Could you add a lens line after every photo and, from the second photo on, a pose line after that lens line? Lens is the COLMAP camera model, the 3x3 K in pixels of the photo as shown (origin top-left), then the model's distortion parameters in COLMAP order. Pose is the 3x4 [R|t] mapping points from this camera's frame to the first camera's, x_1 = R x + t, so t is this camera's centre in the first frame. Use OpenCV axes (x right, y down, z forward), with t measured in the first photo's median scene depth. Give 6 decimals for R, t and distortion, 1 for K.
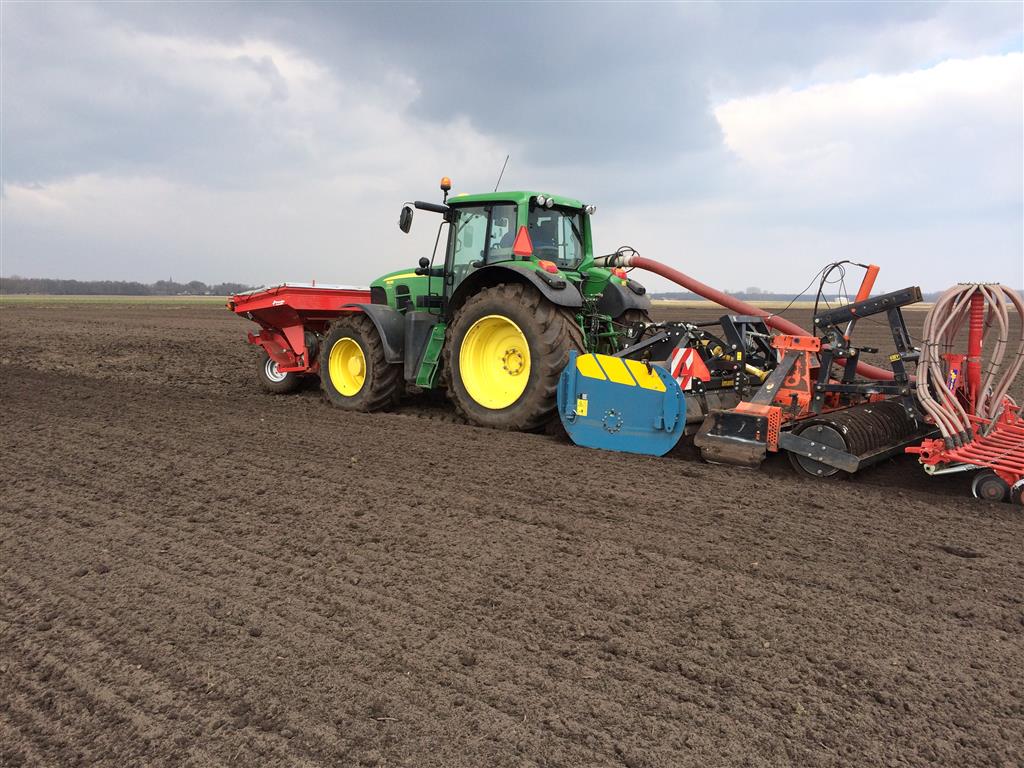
lens RADIAL K [[868.4, 0, 508.6], [0, 868.4, 386.1], [0, 0, 1]] dist [0.072104, -0.090210]
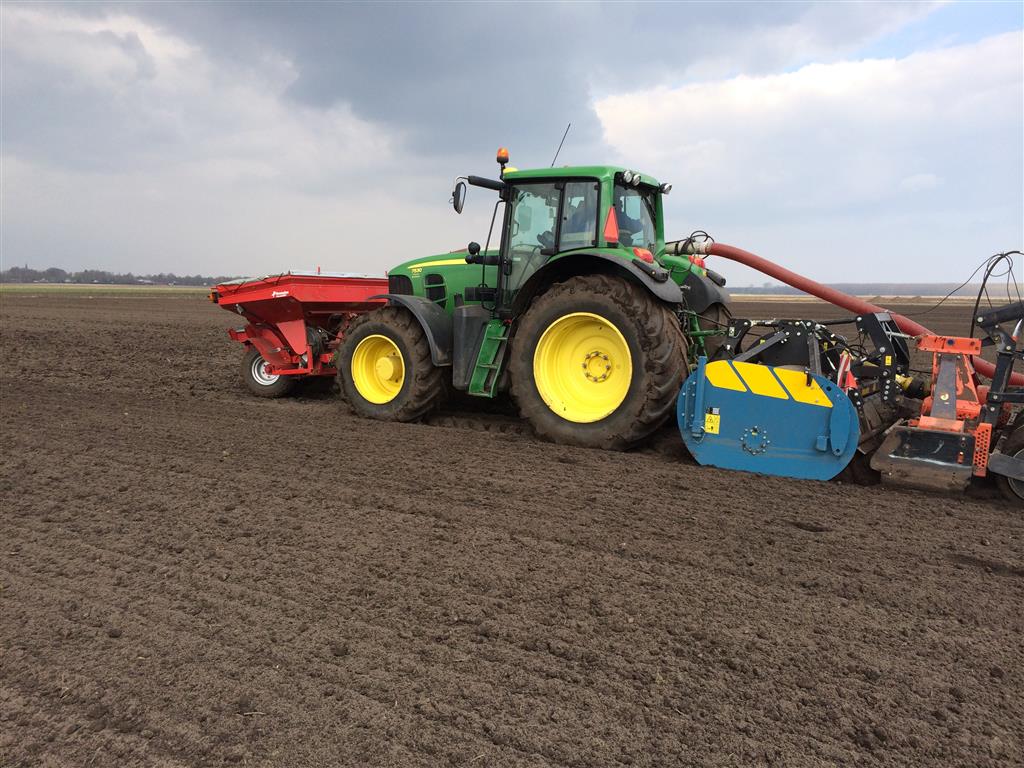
lens RADIAL K [[868.4, 0, 495.2], [0, 868.4, 385.8], [0, 0, 1]] dist [0.072104, -0.090210]
pose [[0.992565, -0.005899, 0.121573, -0.275074], [0.004658, 0.999934, 0.010488, -0.024088], [-0.121627, -0.009843, 0.992527, 0.228351]]
